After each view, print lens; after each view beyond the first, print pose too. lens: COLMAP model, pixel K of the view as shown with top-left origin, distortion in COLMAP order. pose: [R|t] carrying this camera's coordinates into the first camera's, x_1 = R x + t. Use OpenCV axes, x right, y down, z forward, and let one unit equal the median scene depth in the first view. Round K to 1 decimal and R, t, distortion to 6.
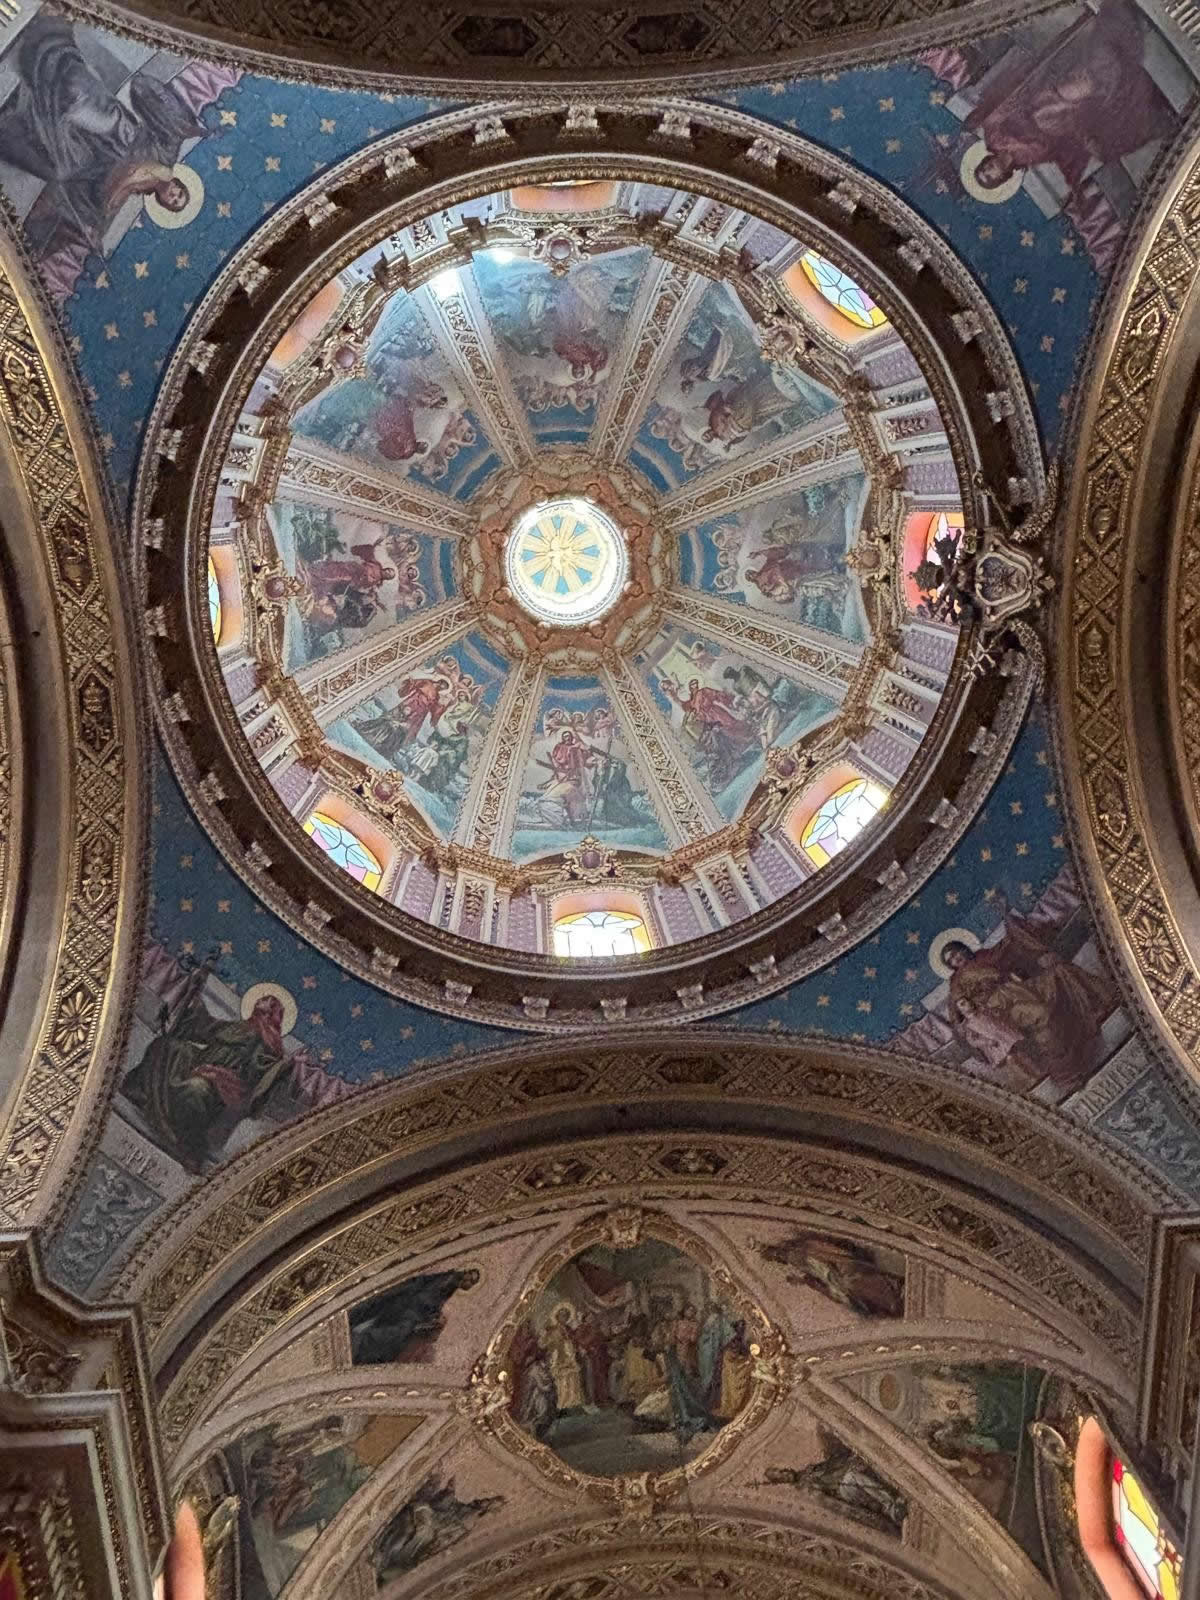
lens RADIAL K [[1224.8, 0, 633.4], [0, 1224.8, 794.7], [0, 0, 1]] dist [0.054201, -0.074986]
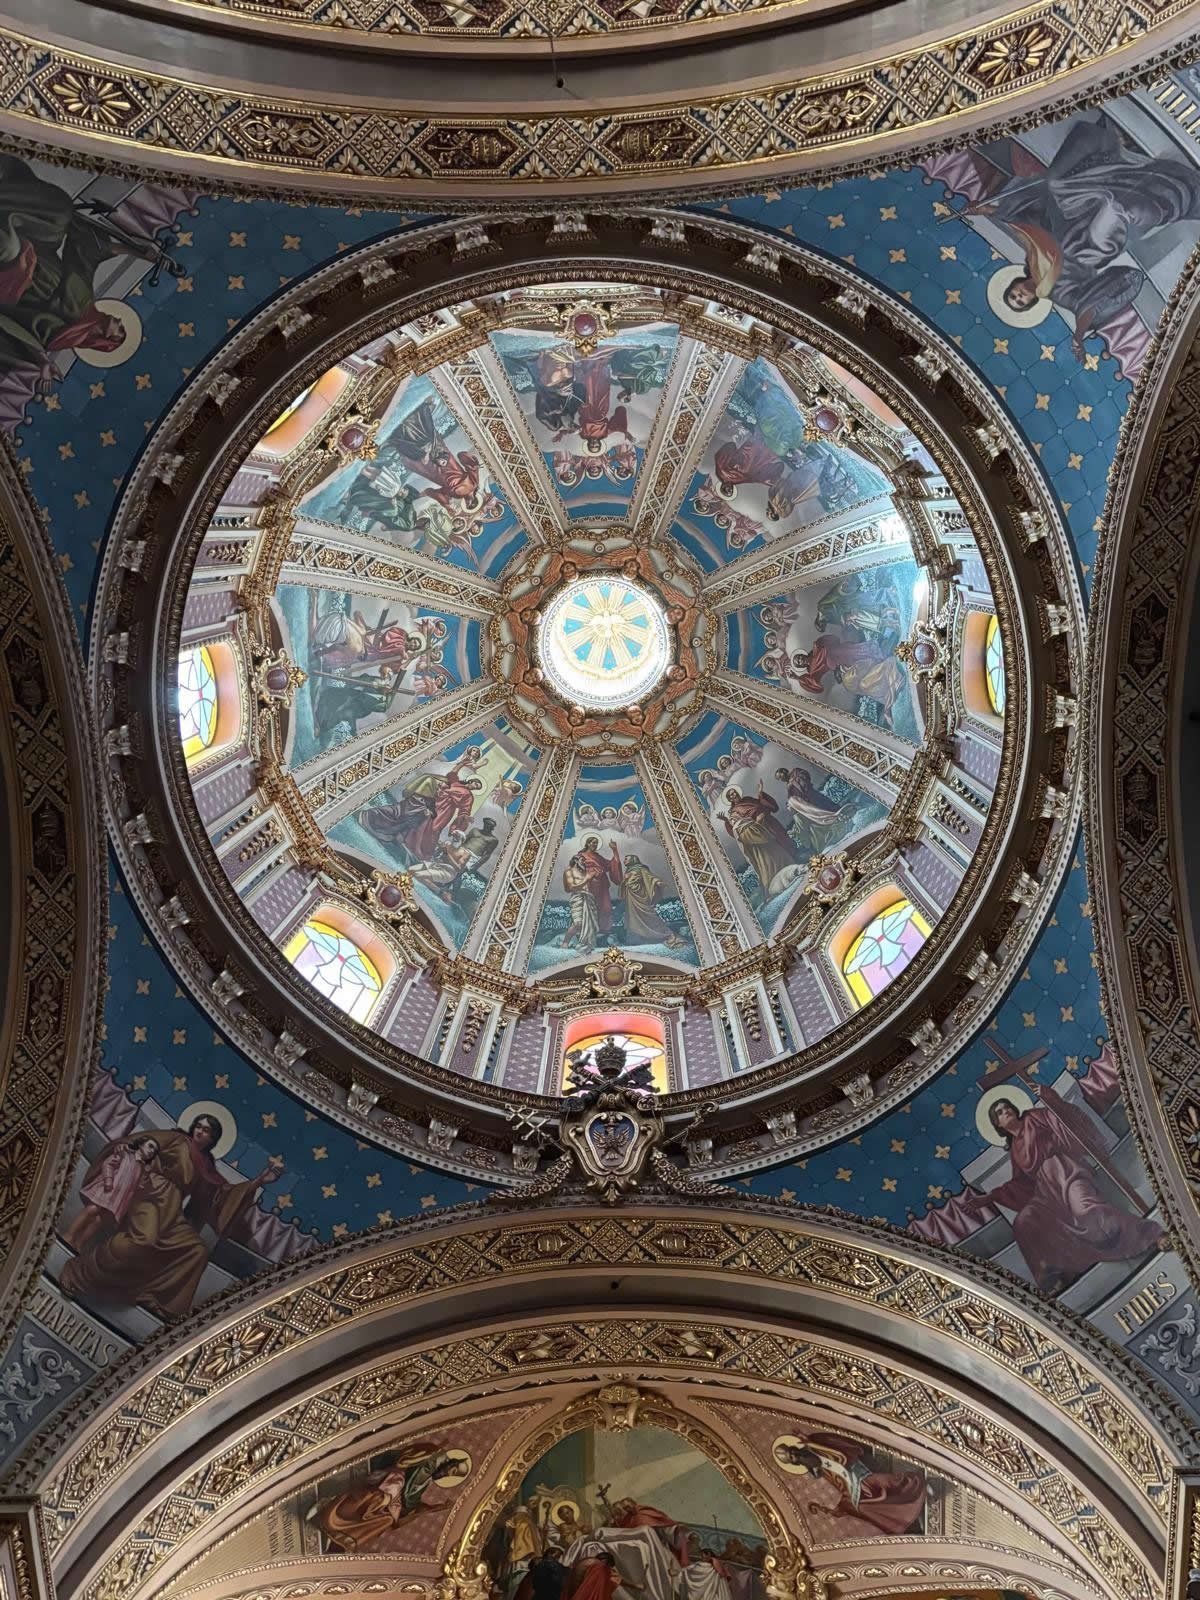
lens RADIAL K [[1347.0, 0, 602.3], [0, 1347.0, 791.7], [0, 0, 1]] dist [0.045916, -0.037893]
pose [[-0.004167, 0.991269, 0.131789, -0.116519], [-0.973216, 0.026272, -0.228385, 0.070165], [-0.229853, -0.129211, 0.964610, 0.013896]]
